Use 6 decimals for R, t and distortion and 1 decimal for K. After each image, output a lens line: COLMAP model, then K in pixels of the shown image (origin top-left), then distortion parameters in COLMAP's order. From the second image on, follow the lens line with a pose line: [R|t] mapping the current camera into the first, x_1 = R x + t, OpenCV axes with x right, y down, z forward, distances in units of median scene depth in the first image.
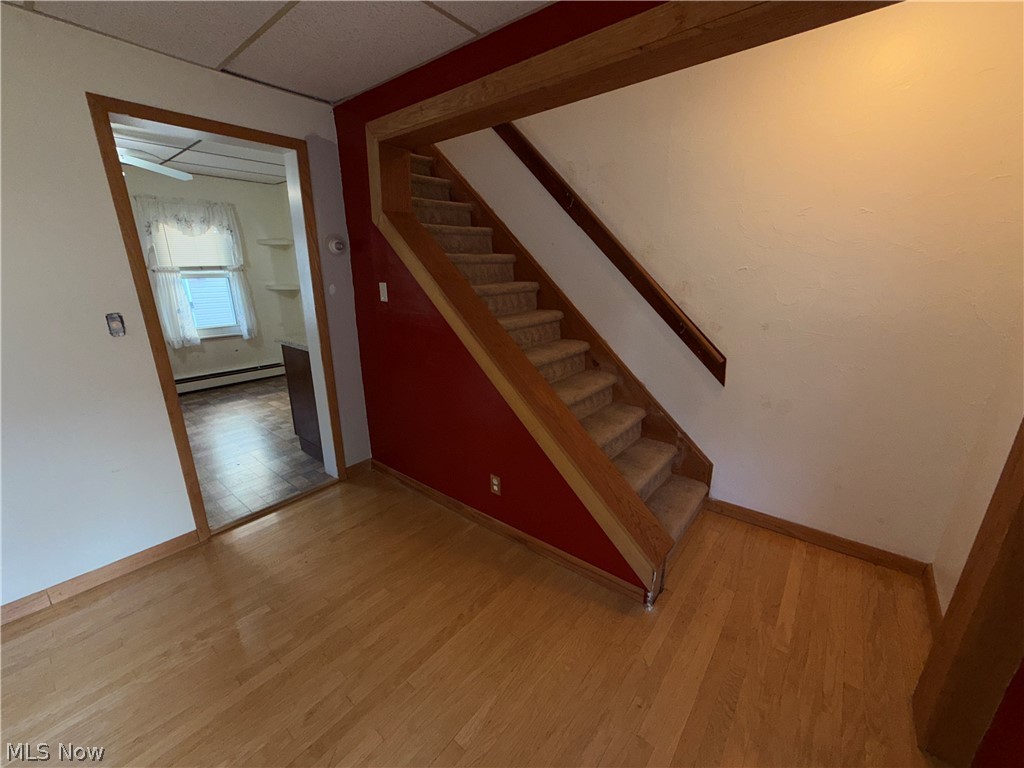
lens RADIAL K [[405.2, 0, 509.2], [0, 405.2, 386.6], [0, 0, 1]] dist [-0.000989, -0.000078]
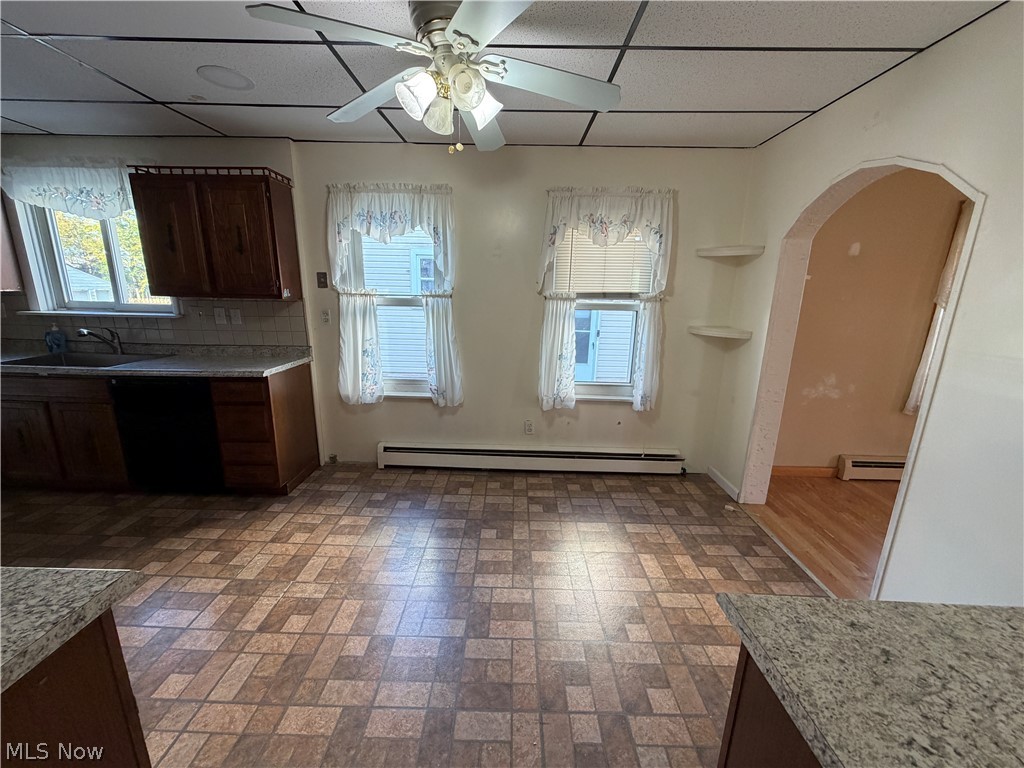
lens RADIAL K [[405.2, 0, 509.2], [0, 405.2, 386.6], [0, 0, 1]] dist [-0.000989, -0.000078]
pose [[0.621065, 0.193919, -0.759390, -0.330140], [-0.242938, 0.968818, 0.048713, -0.143771], [0.745157, 0.154230, 0.648809, 0.481602]]
